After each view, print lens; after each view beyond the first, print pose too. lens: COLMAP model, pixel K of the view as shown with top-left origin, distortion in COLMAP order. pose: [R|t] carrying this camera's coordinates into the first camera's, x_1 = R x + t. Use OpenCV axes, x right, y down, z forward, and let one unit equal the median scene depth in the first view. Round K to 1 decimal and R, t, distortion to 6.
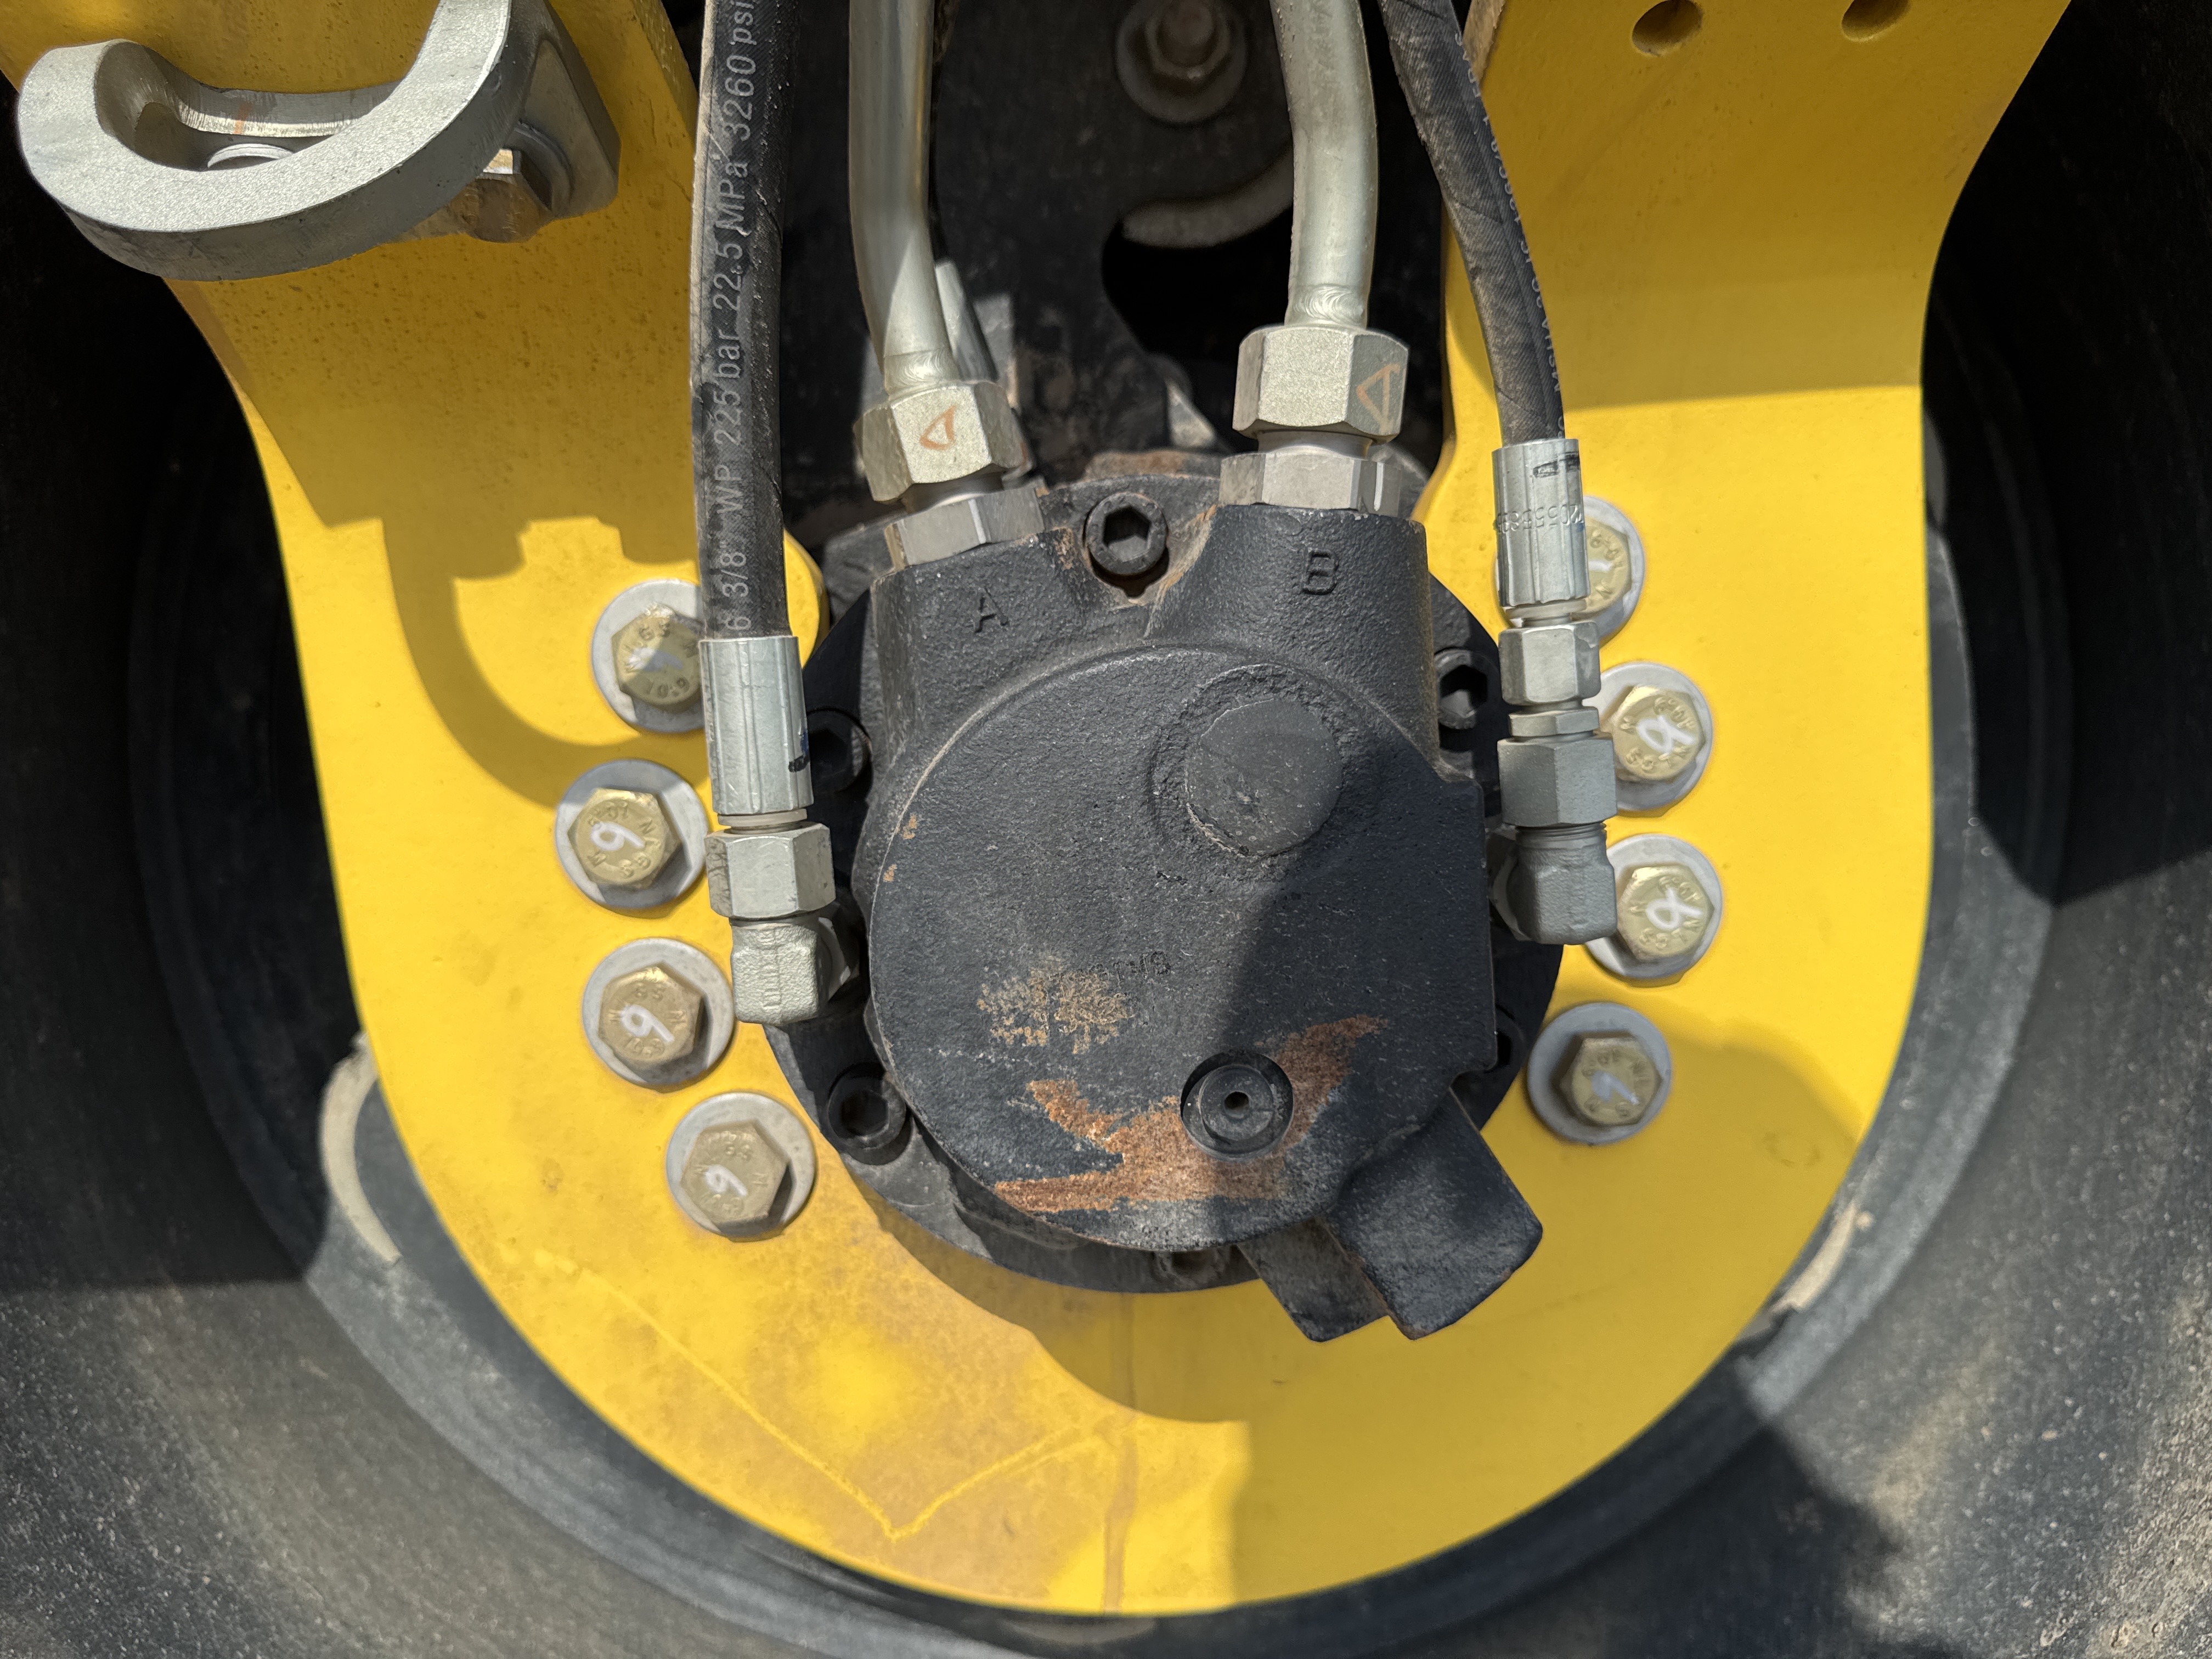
lens RADIAL K [[1640.0, 0, 1106.0], [0, 1640.0, 829.5], [0, 0, 1]] dist [0.004044, -0.009986]
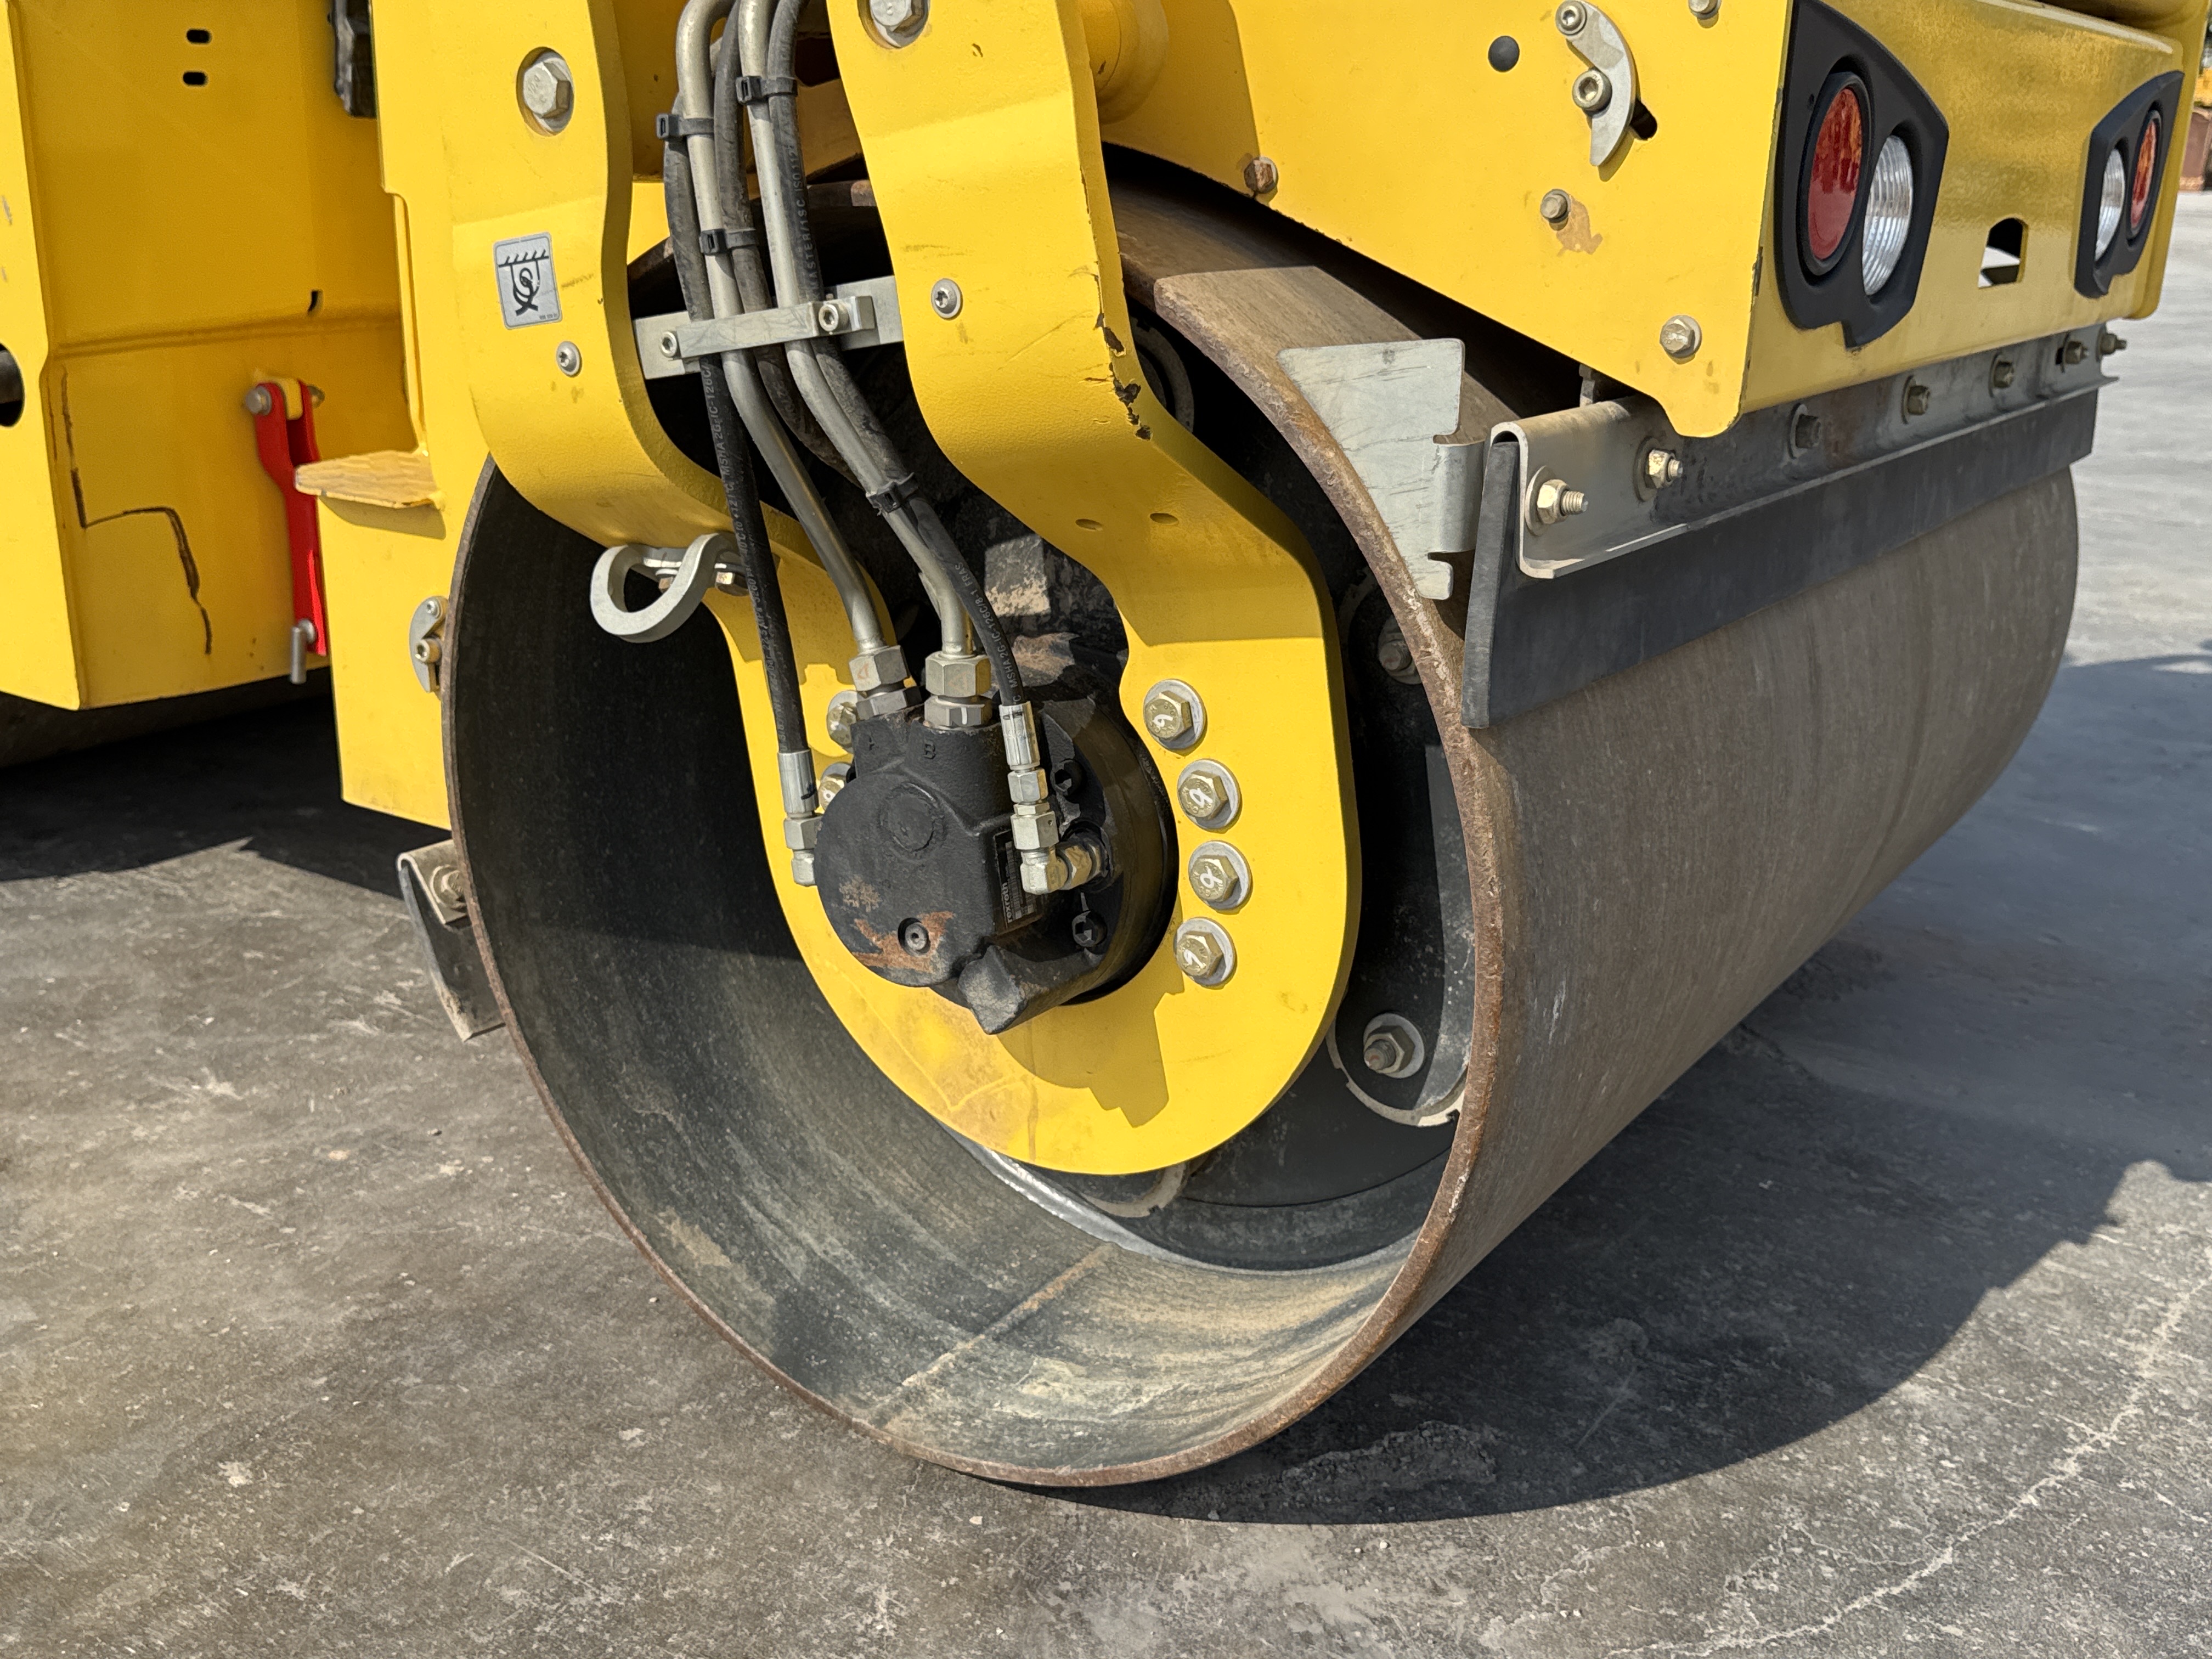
lens RADIAL K [[2165.3, 0, 1106.0], [0, 2165.3, 829.5], [0, 0, 1]] dist [0.003455, 0.000275]
pose [[0.819196, 0.109708, -0.562923, 2.067864], [-0.024439, 0.987320, 0.156853, -0.514301], [0.572993, -0.114736, 0.811489, -1.527017]]
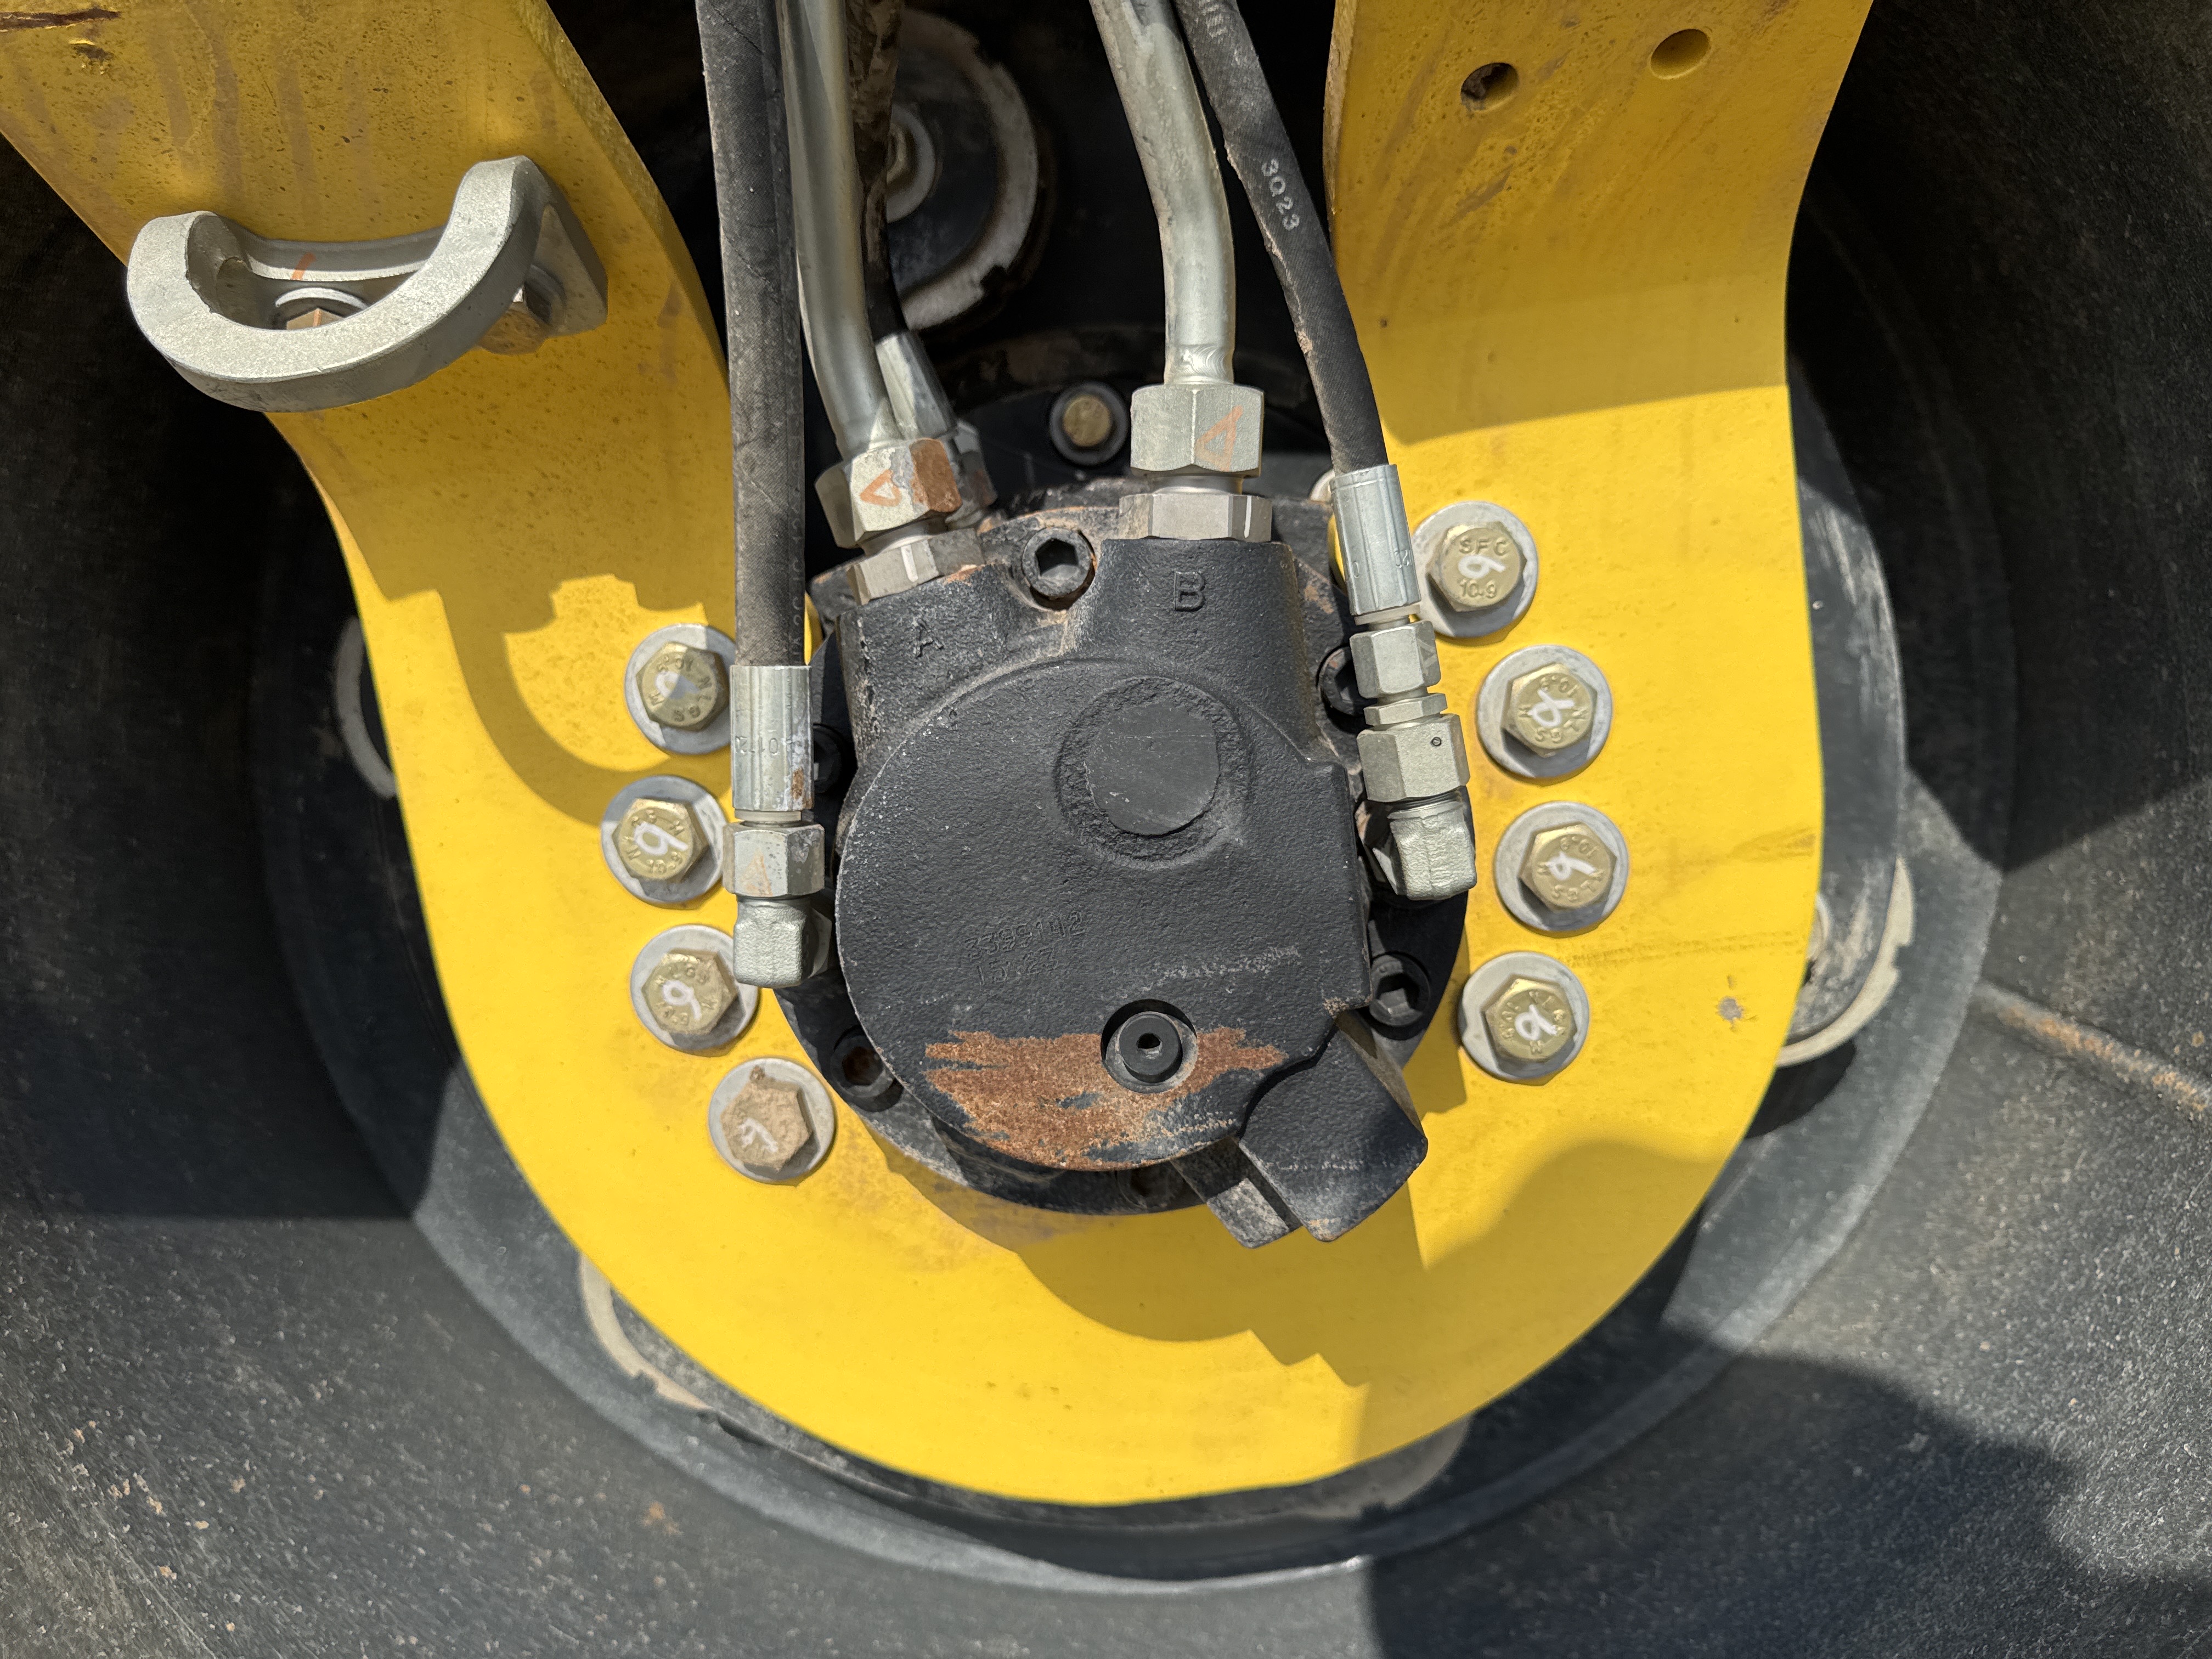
lens RADIAL K [[1688.4, 0, 1106.0], [0, 1688.4, 829.5], [0, 0, 1]] dist [-0.029467, 0.004523]
pose [[0.995301, -0.041785, -0.087349, 0.144588], [0.042124, 0.999110, 0.002046, 0.008306], [0.087185, -0.005715, 0.996176, -0.192132]]
